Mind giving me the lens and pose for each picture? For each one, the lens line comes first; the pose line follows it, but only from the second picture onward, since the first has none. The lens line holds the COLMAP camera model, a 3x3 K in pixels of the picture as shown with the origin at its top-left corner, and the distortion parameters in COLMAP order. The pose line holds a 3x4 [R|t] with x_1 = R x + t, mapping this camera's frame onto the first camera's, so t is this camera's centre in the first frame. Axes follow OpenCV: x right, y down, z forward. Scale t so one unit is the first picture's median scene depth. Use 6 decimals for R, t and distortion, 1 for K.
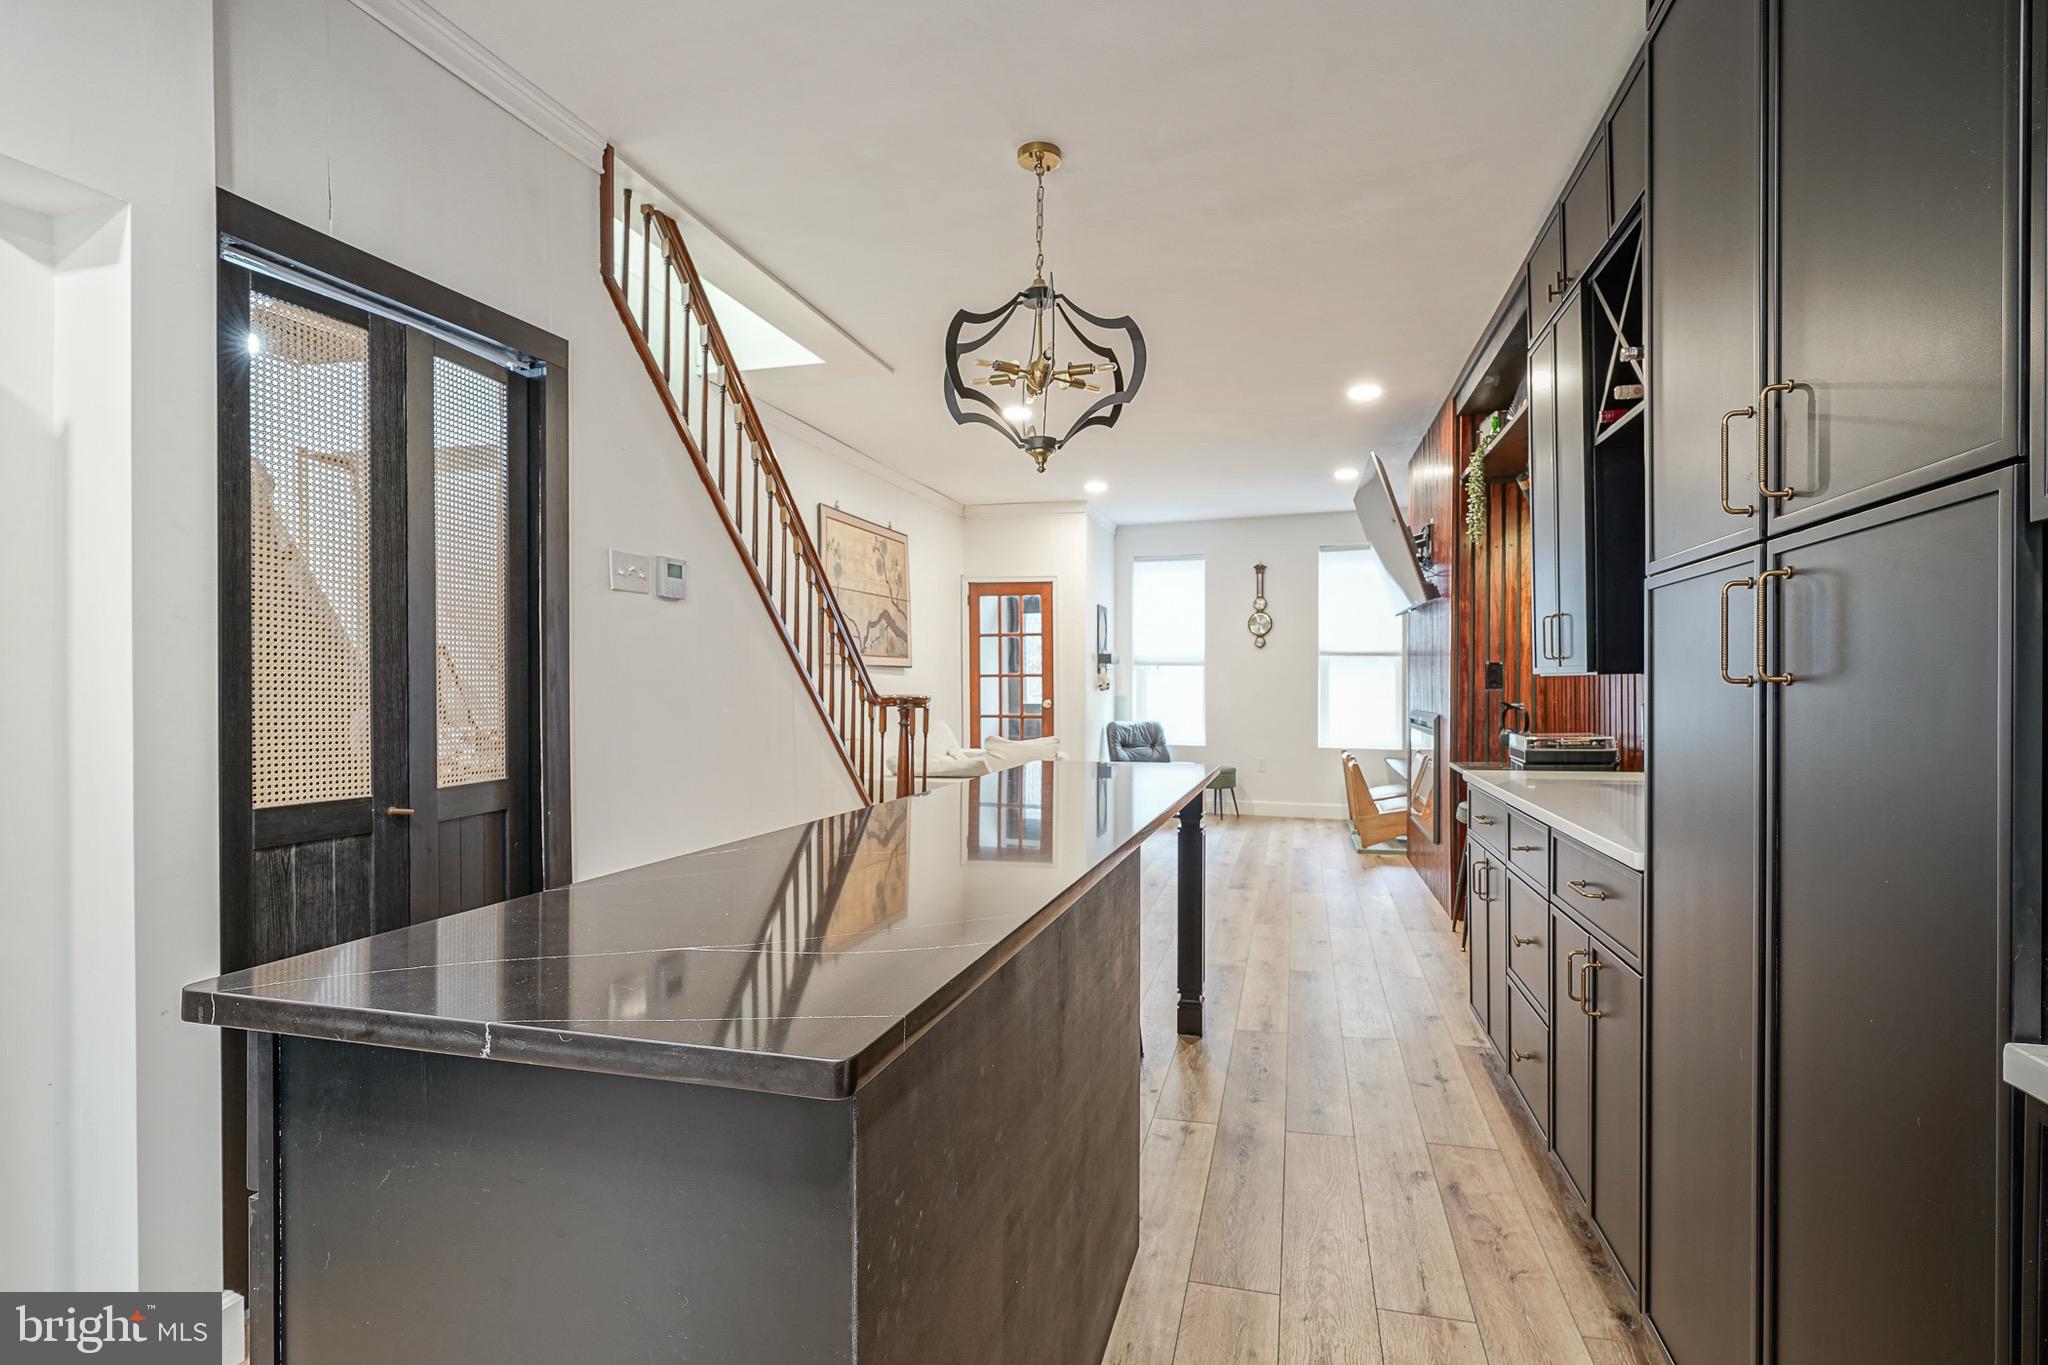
lens RADIAL K [[1041.2, 0, 1024.0], [0, 1041.2, 682.5], [0, 0, 1]] dist [0.034153, 0.000136]
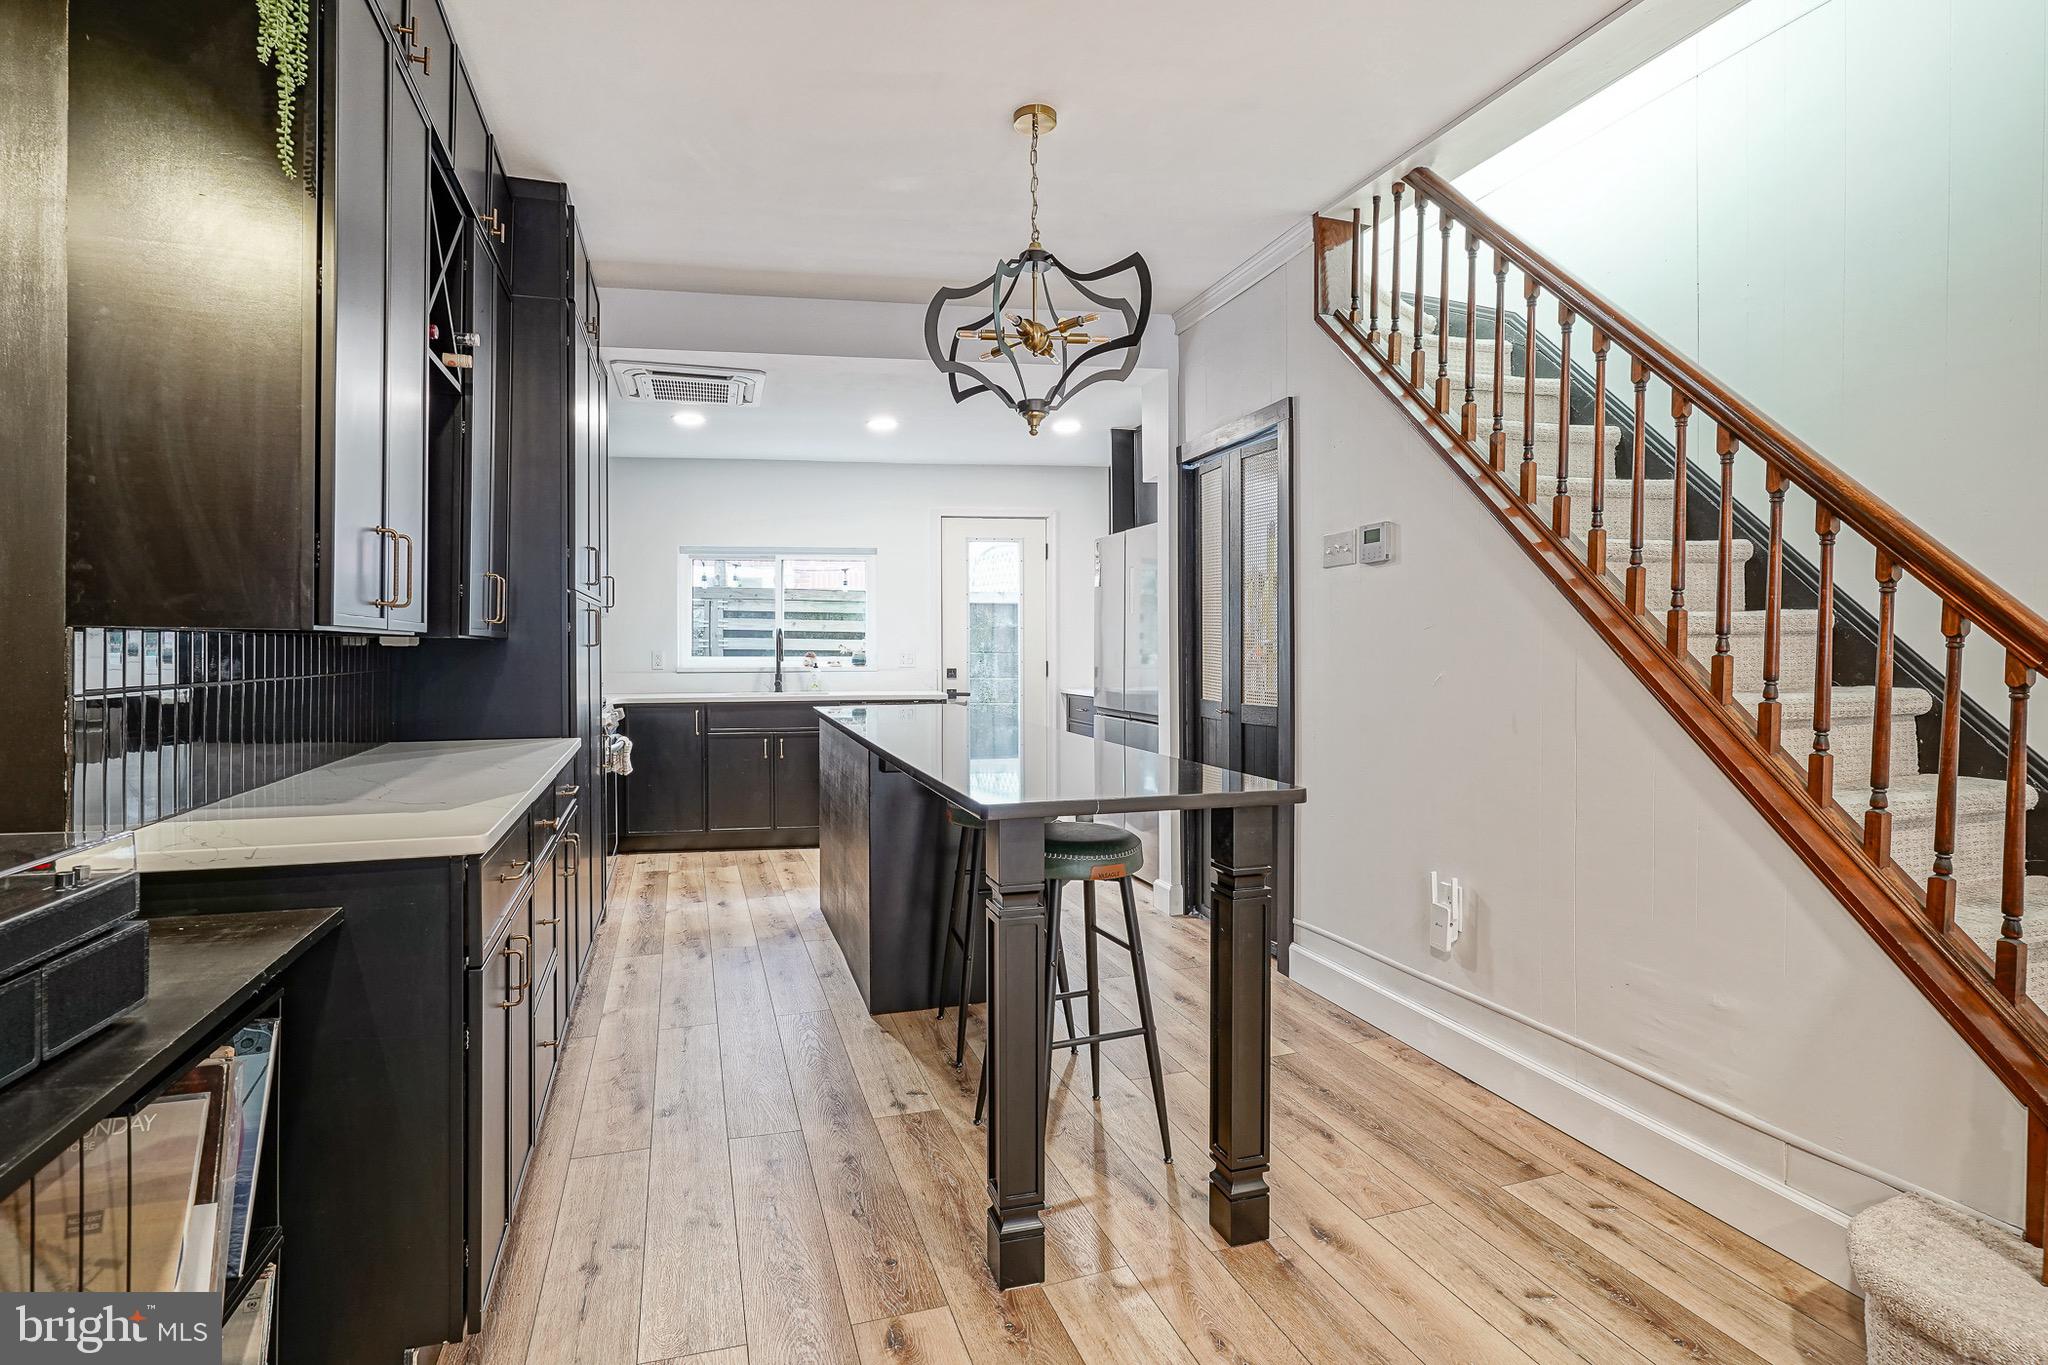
lens RADIAL K [[1050.4, 0, 1018.4], [0, 1050.4, 669.3], [0, 0, 1]] dist [-0.009126, -0.000244]
pose [[-0.843764, 0.009509, -0.536630, 0.187475], [-0.000102, 0.999840, 0.017879, 0.002688], [0.536715, 0.015140, -0.843628, 0.606961]]
